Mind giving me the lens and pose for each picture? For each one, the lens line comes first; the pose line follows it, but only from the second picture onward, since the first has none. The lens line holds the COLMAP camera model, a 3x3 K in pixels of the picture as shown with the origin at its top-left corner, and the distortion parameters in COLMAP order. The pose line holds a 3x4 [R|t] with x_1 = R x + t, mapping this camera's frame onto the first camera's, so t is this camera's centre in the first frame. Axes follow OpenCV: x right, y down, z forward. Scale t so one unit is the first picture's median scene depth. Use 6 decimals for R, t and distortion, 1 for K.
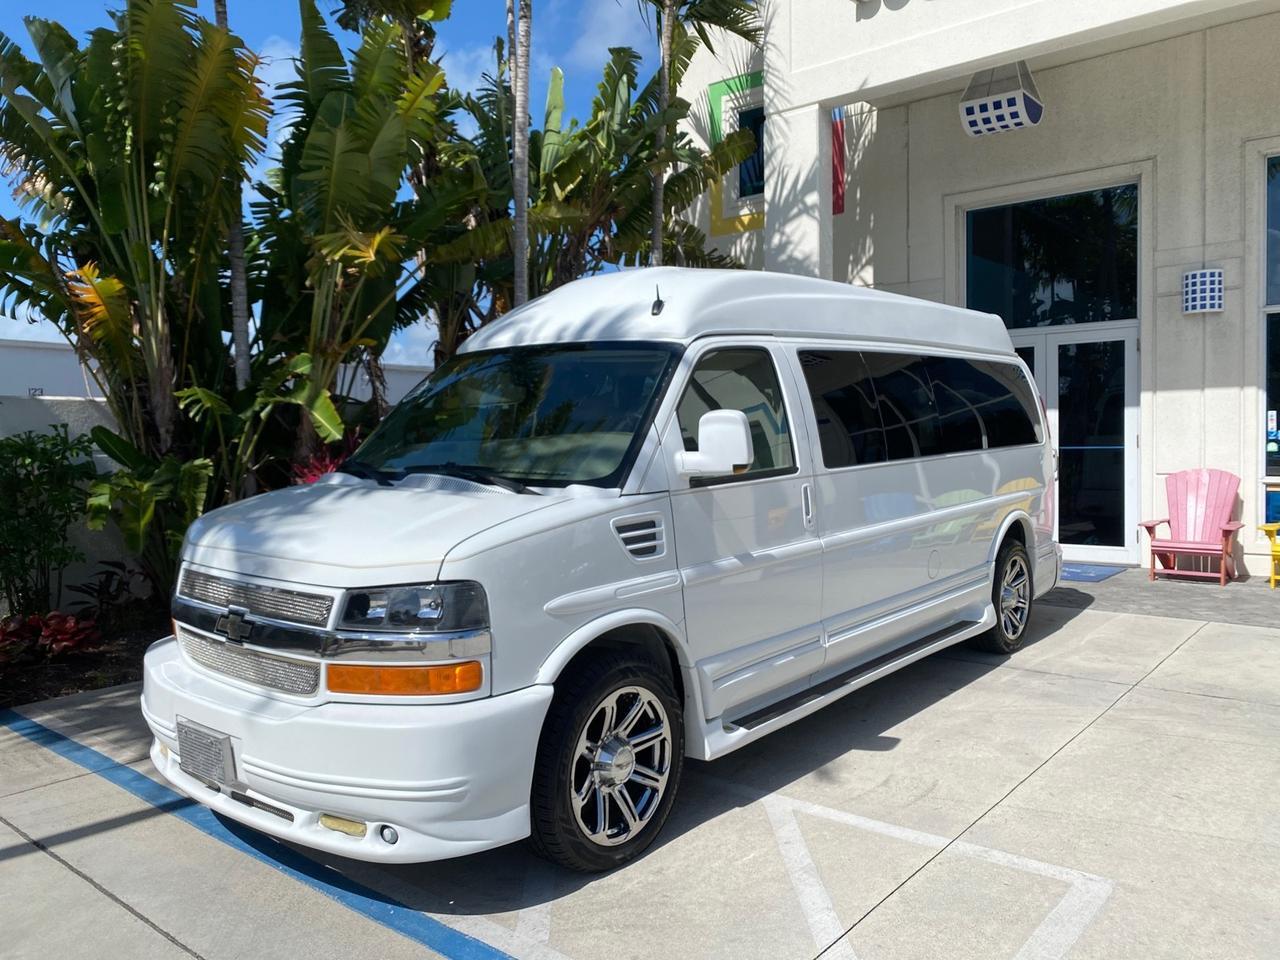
lens RADIAL K [[994.7, 0, 640.0], [0, 994.7, 480.0], [0, 0, 1]] dist [0.037662, -0.058774]
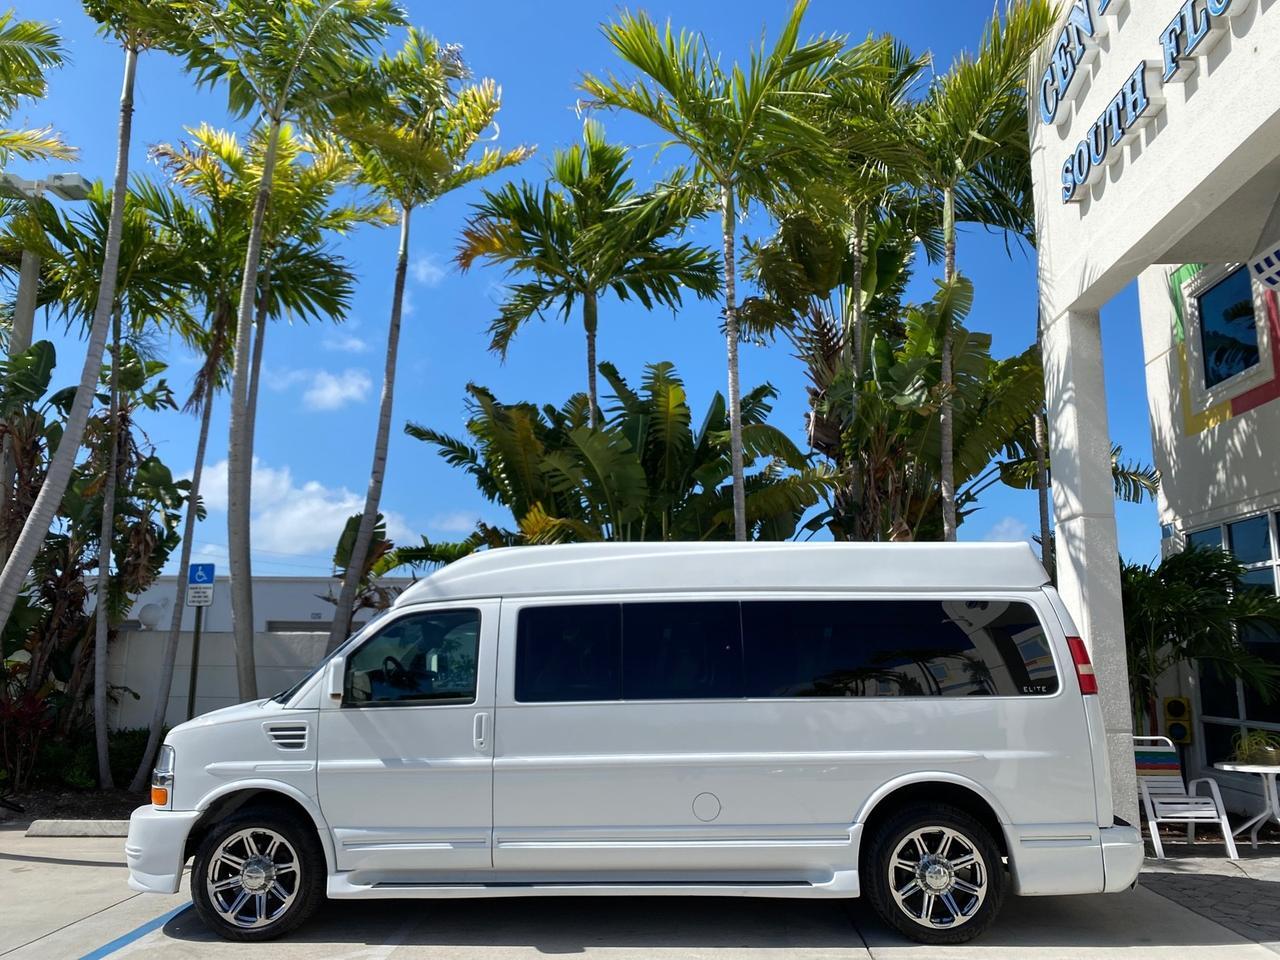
lens RADIAL K [[1001.0, 0, 640.5], [0, 1001.0, 473.0], [0, 0, 1]] dist [0.002280, 0.000559]
pose [[0.589705, -0.131786, -0.796794, 1.286445], [-0.049751, 0.978795, -0.198709, -0.050309], [0.806085, 0.156821, 0.570644, 0.347873]]
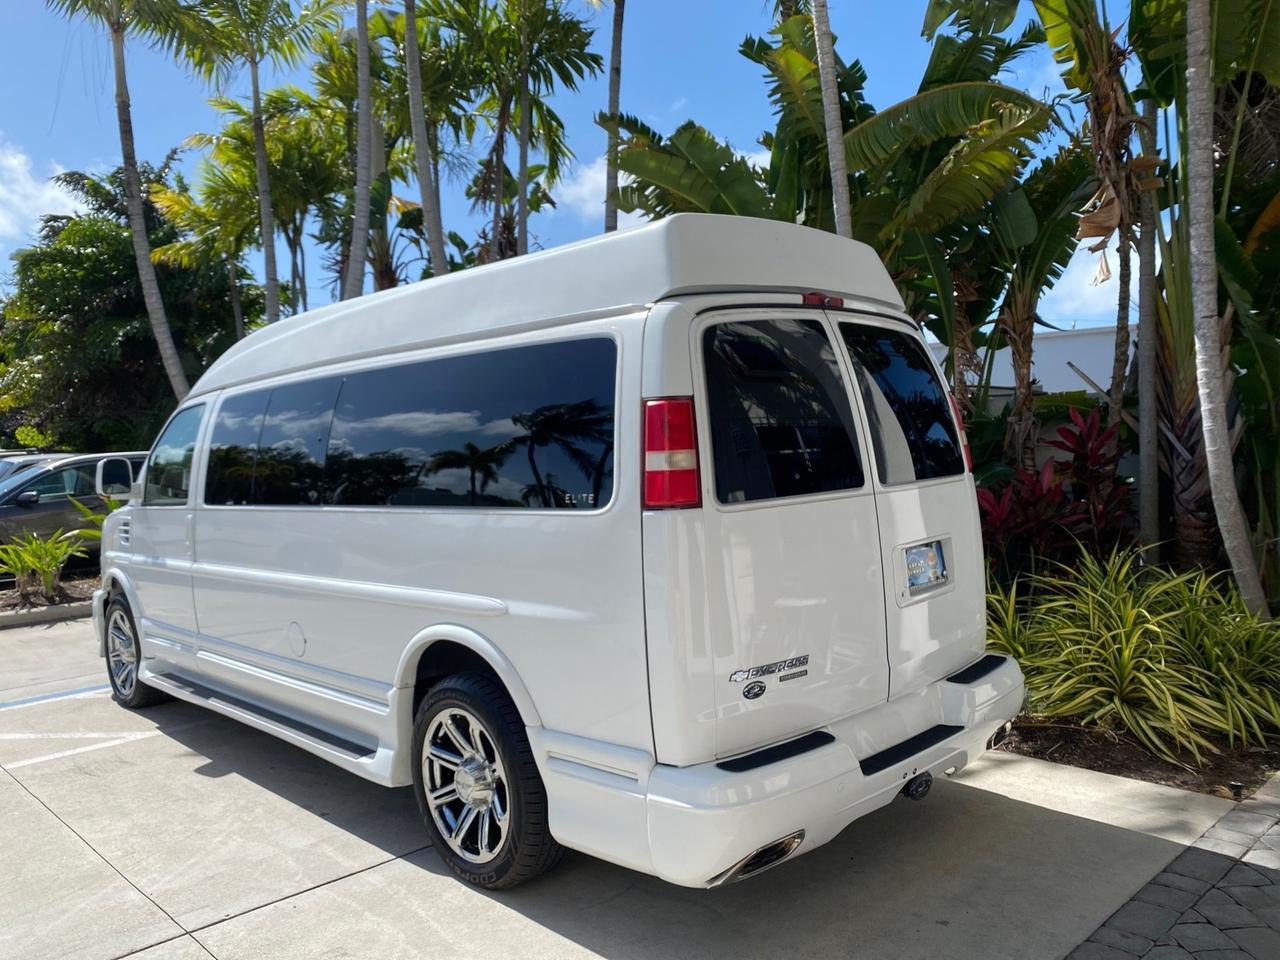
lens RADIAL K [[1001.0, 0, 640.5], [0, 1001.0, 473.0], [0, 0, 1]] dist [0.002280, 0.000559]
pose [[-0.129502, 0.050138, -0.990311, 1.204775], [-0.014998, 0.998508, 0.052514, -0.109793], [0.991466, 0.021654, -0.128556, 1.574845]]
